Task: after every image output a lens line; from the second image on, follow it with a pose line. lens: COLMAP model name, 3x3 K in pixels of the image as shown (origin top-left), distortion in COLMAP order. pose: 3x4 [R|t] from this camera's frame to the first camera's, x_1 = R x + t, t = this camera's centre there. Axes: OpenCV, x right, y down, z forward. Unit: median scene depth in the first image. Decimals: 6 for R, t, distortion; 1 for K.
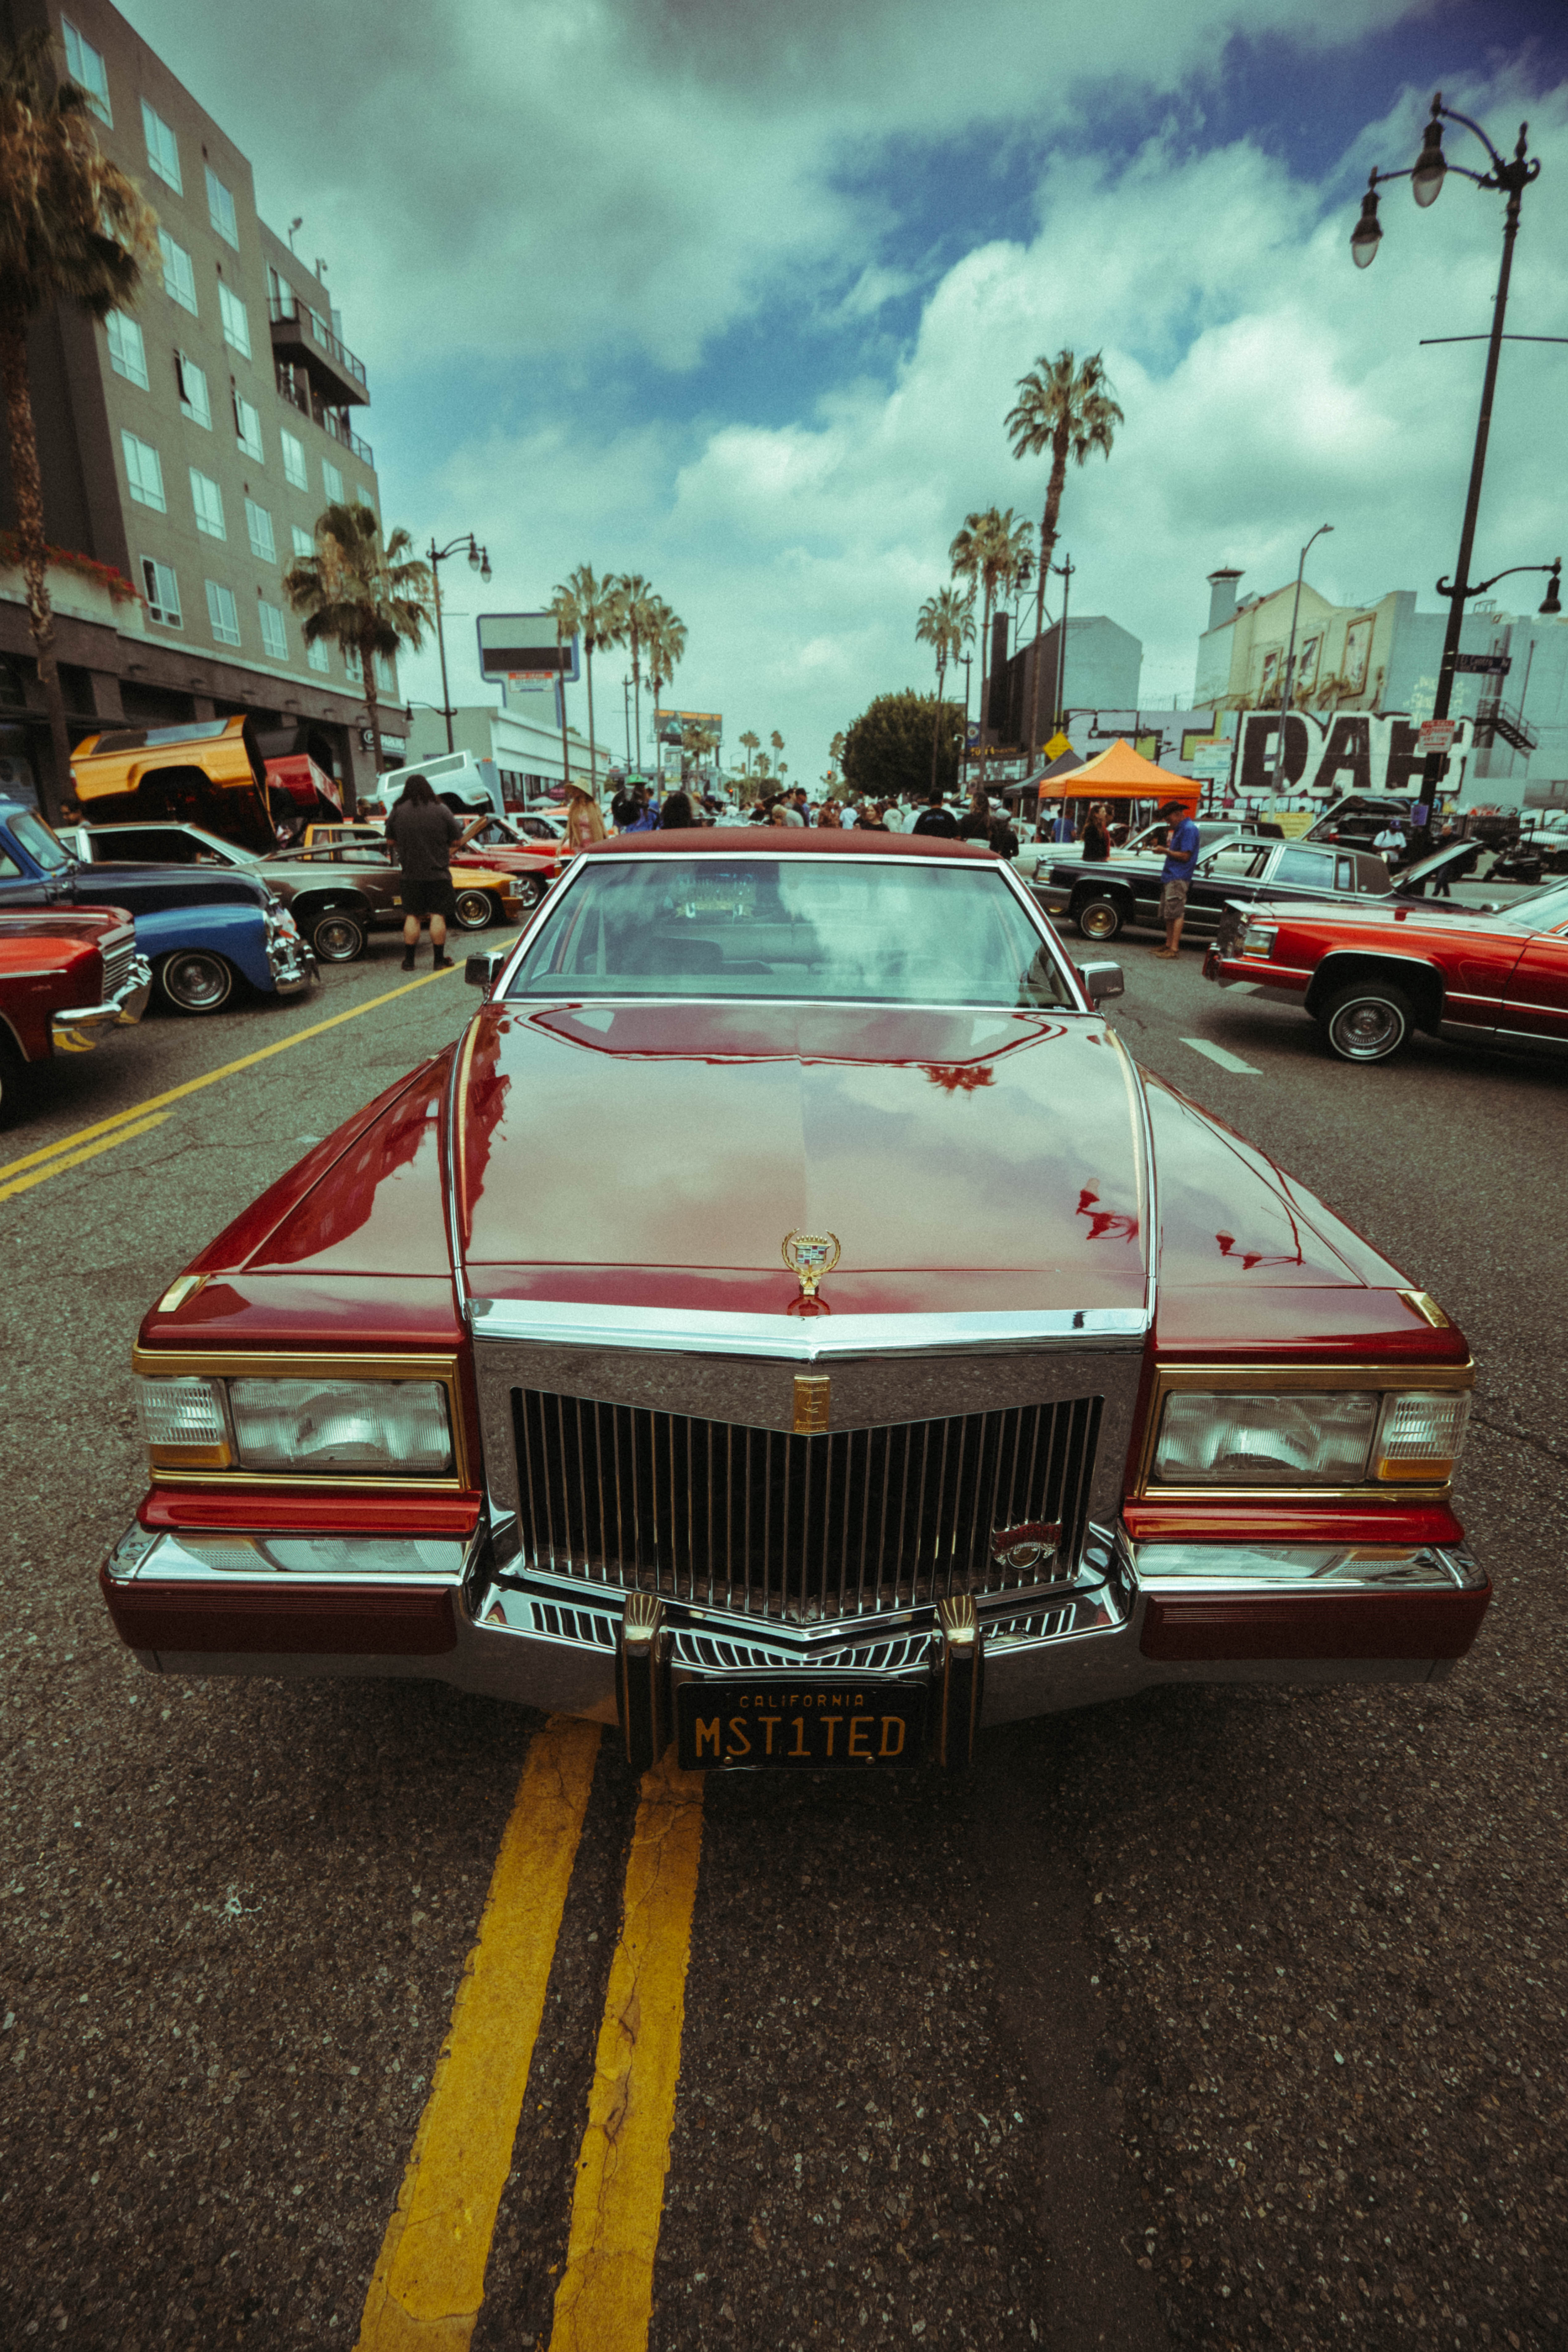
lens RADIAL K [[1036.9, 0, 780.5], [0, 1036.9, 1175.3], [0, 0, 1]] dist [0.025307, -0.008493]
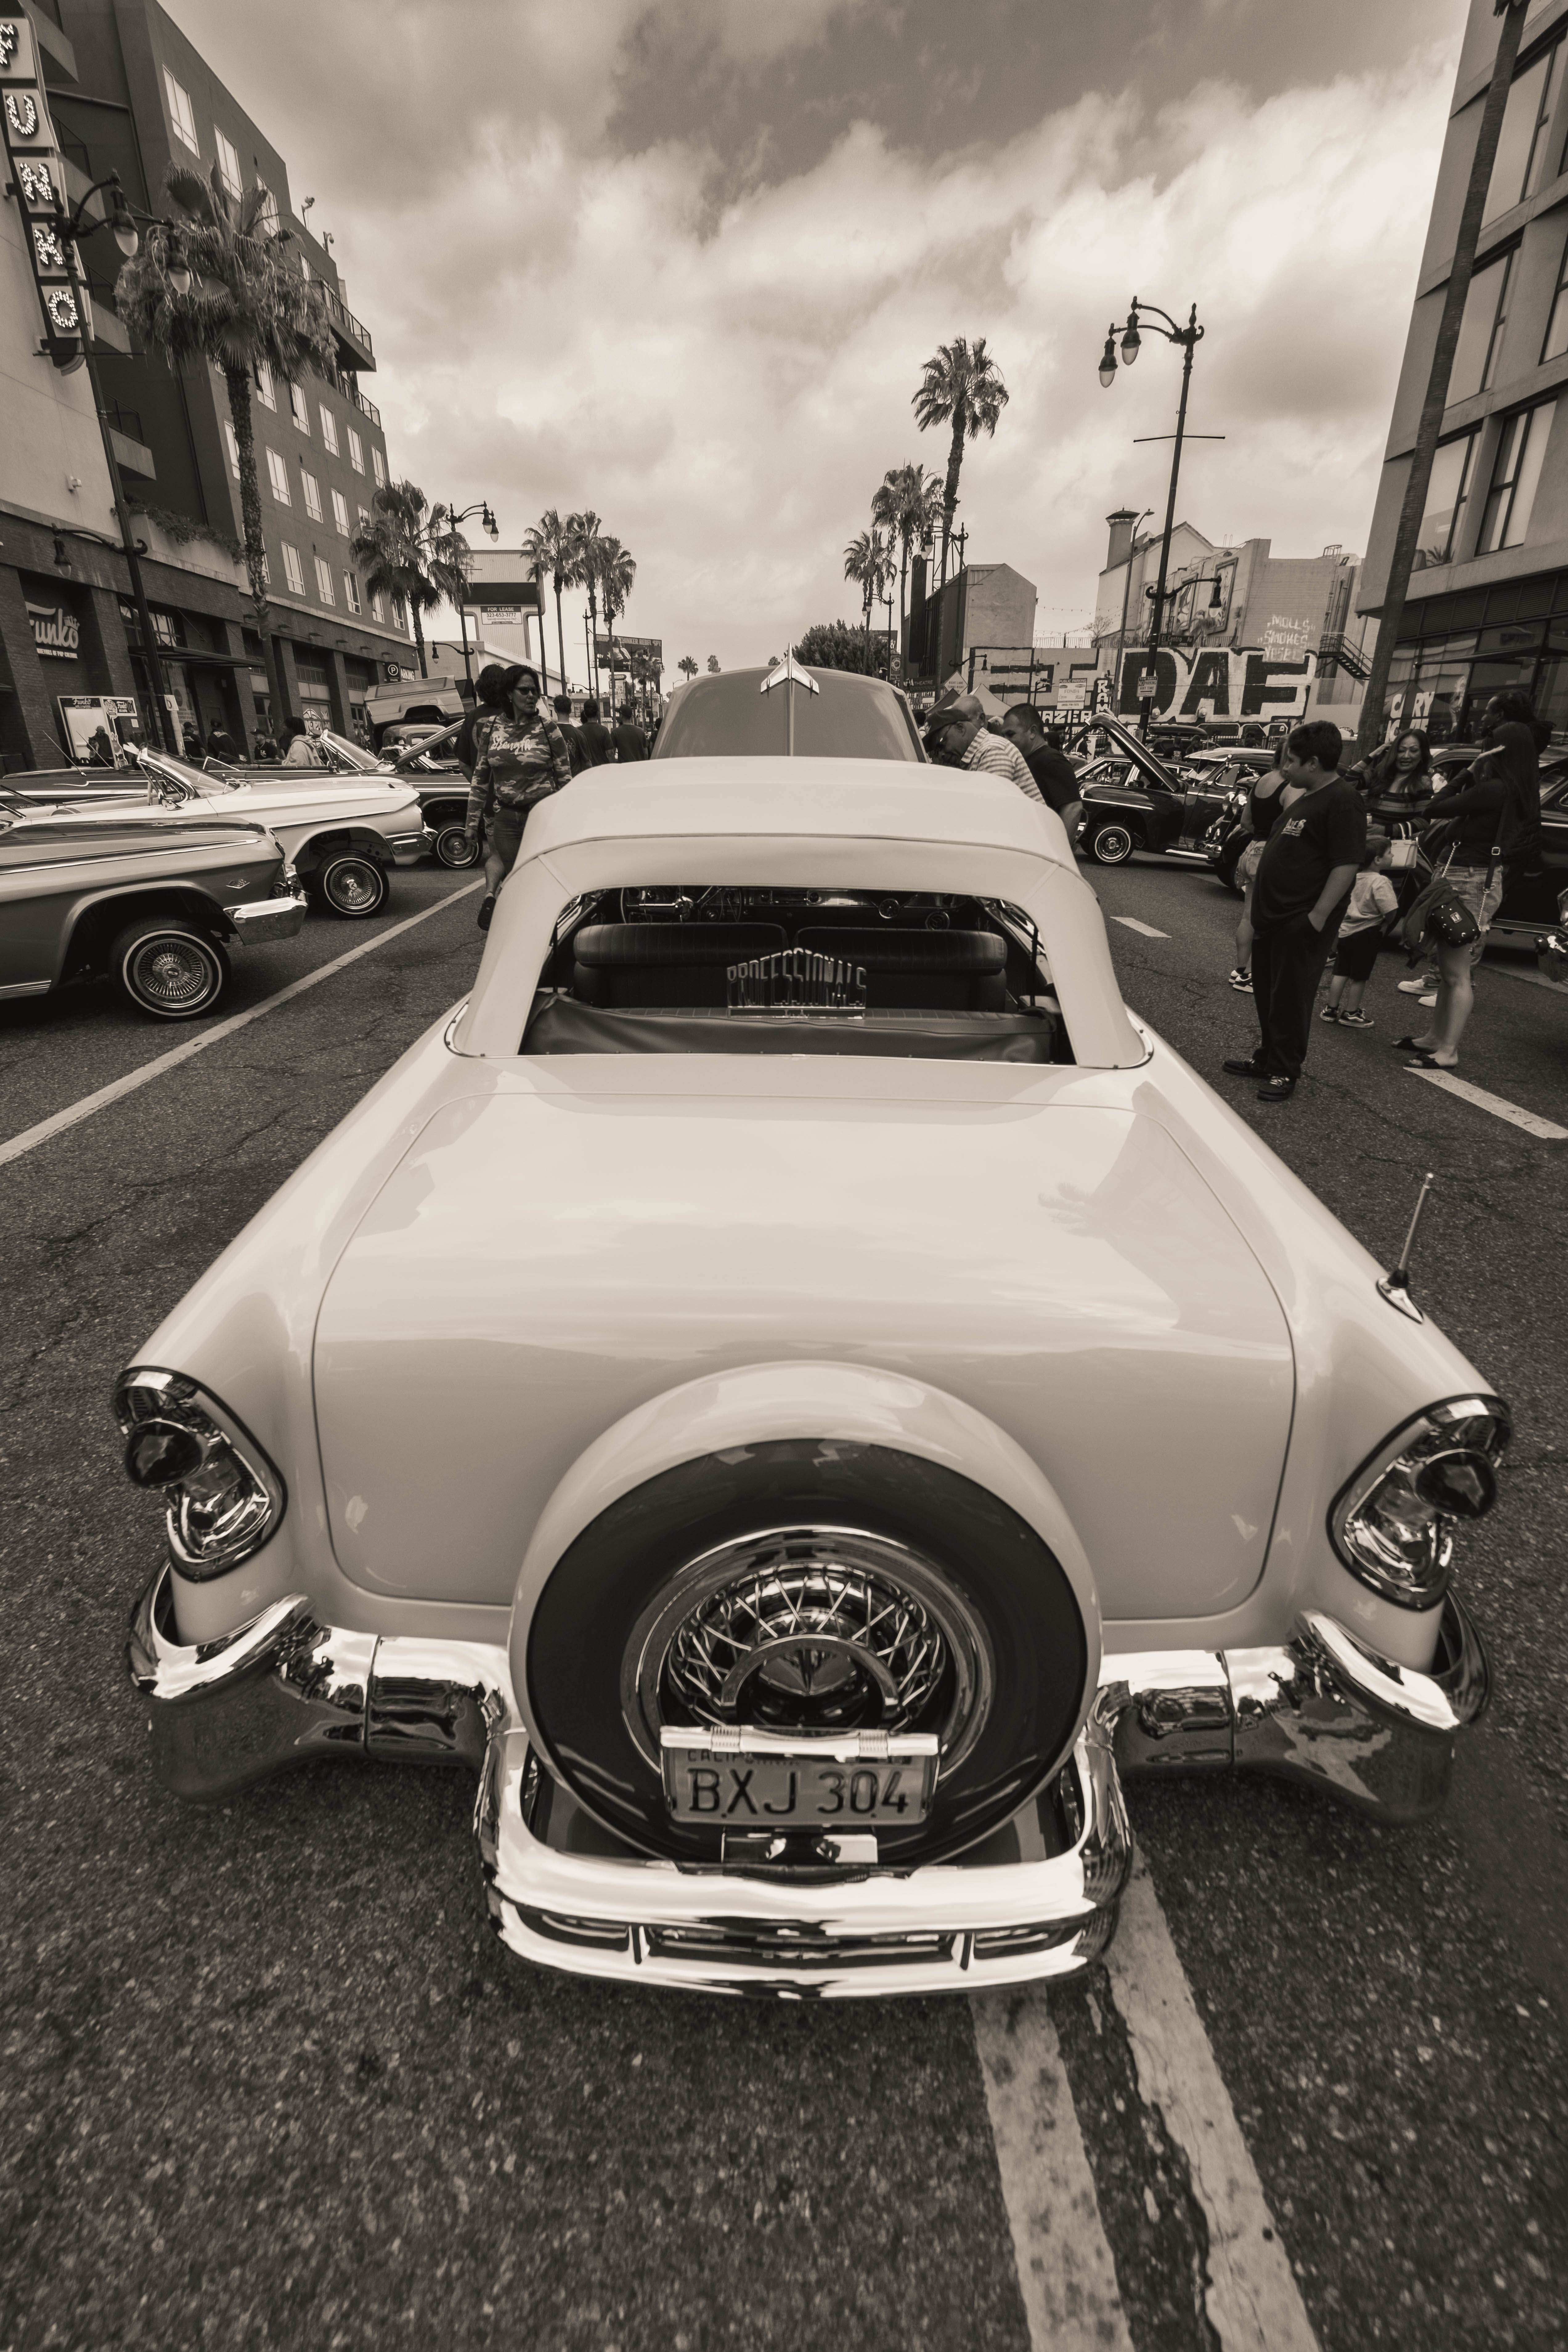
lens RADIAL K [[1044.8, 0, 784.0], [0, 1044.8, 1176.0], [0, 0, 1]] dist [0.027227, 0.034800]
pose [[0.997988, -0.024327, 0.058559, -0.021458], [0.020924, 0.998096, 0.058024, 0.072550], [-0.059859, -0.056682, 0.996596, -0.200075]]
